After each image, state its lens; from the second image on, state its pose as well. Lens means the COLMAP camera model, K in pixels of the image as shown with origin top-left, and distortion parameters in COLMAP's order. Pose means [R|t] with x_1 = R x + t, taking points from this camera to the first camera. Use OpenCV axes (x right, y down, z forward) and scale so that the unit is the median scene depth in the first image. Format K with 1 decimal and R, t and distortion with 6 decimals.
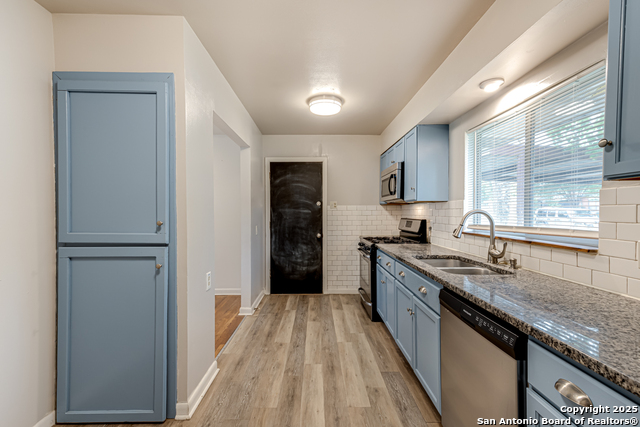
lens RADIAL K [[285.5, 0, 318.6], [0, 285.5, 215.7], [0, 0, 1]] dist [0.021608, -0.000540]
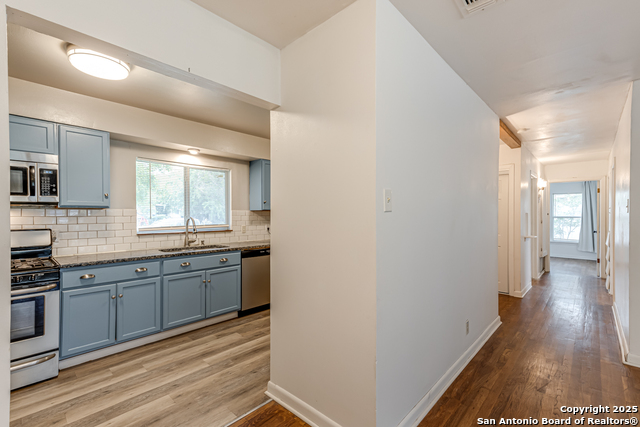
lens RADIAL K [[285.5, 0, 318.6], [0, 285.5, 215.7], [0, 0, 1]] dist [0.021608, -0.000540]
pose [[-0.719005, 0.001268, 0.695004, -0.722673], [0.012522, 0.999860, 0.011130, -0.022861], [-0.694892, 0.016705, -0.718920, 1.001745]]
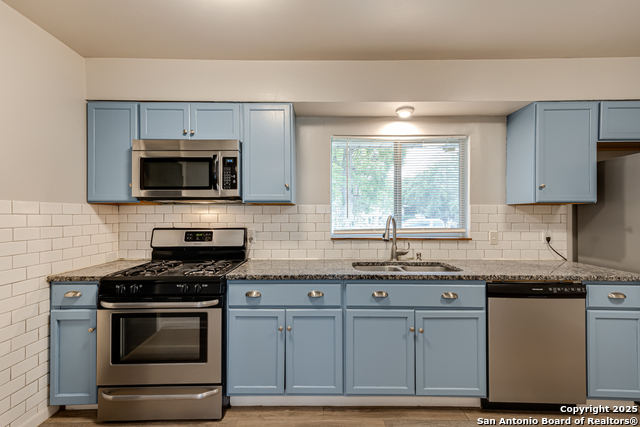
lens RADIAL K [[285.5, 0, 318.6], [0, 285.5, 215.7], [0, 0, 1]] dist [0.021608, -0.000540]
pose [[0.012962, -0.000648, 0.999916, -0.337546], [0.012987, 0.999916, 0.000479, -0.014609], [-0.999832, 0.012980, 0.012970, 0.756249]]
